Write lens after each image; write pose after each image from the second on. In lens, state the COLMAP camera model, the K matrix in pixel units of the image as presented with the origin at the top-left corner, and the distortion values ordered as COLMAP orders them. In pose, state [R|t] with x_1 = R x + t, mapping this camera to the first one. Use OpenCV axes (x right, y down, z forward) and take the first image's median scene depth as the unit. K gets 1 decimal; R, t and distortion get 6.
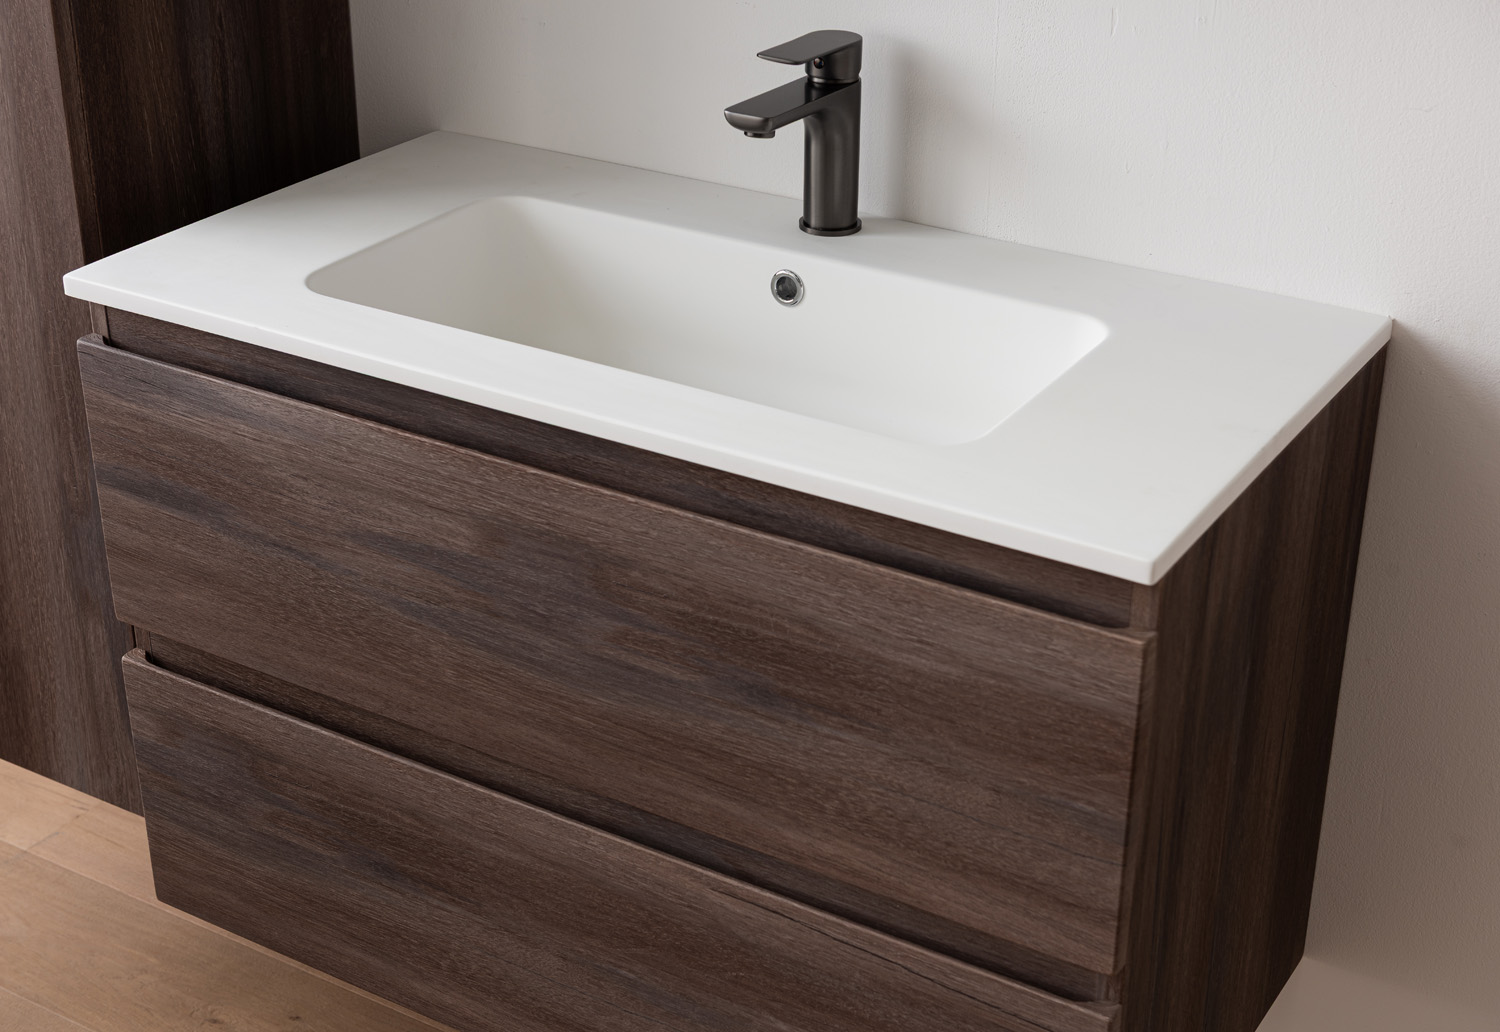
lens RADIAL K [[2248.6, 0, 746.5], [0, 2248.6, 515.1], [0, 0, 1]] dist [-0.011736, 0.000000]
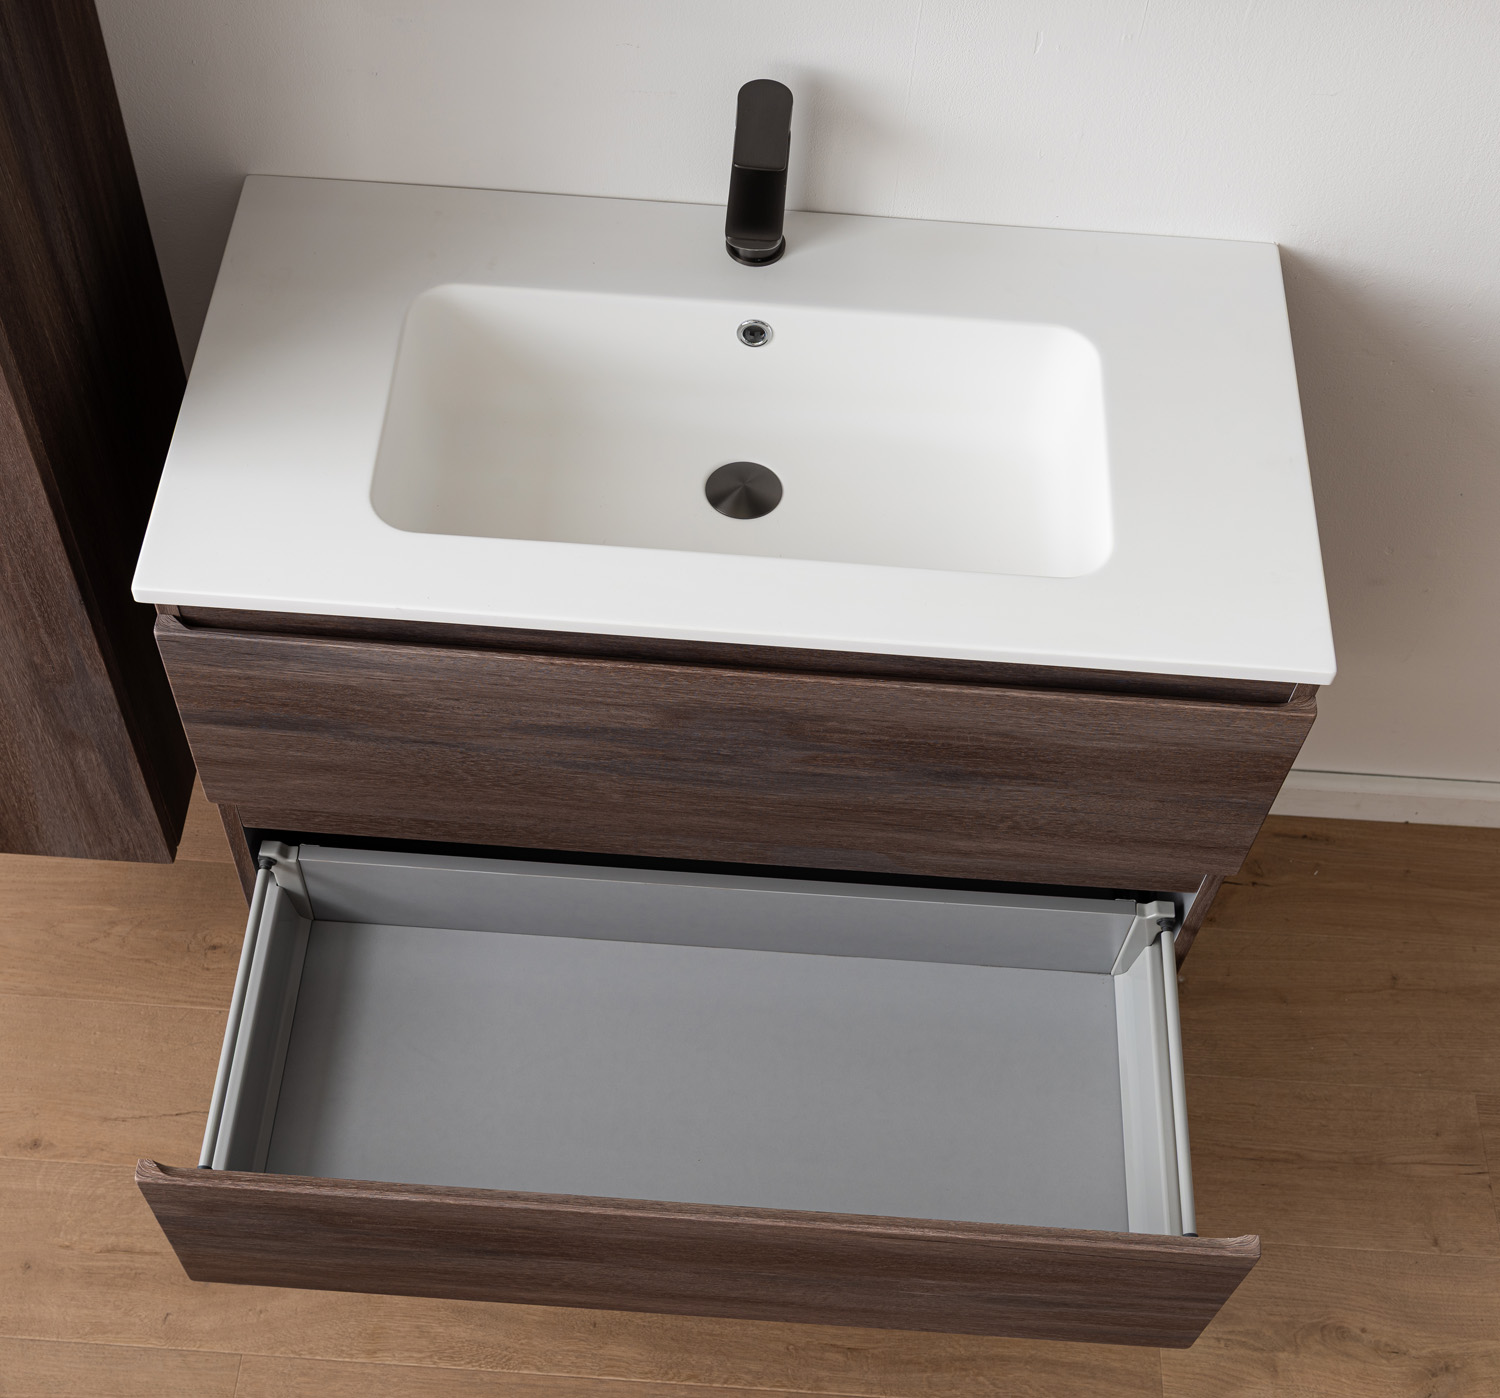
lens RADIAL K [[2050.4, 0, 728.7], [0, 2050.4, 732.4], [0, 0, 1]] dist [0.002643, 0.000000]
pose [[0.881830, -0.374398, 0.286707, -0.359302], [0.183212, 0.832237, 0.523274, -0.477200], [-0.434521, -0.408910, 0.802486, 0.156341]]
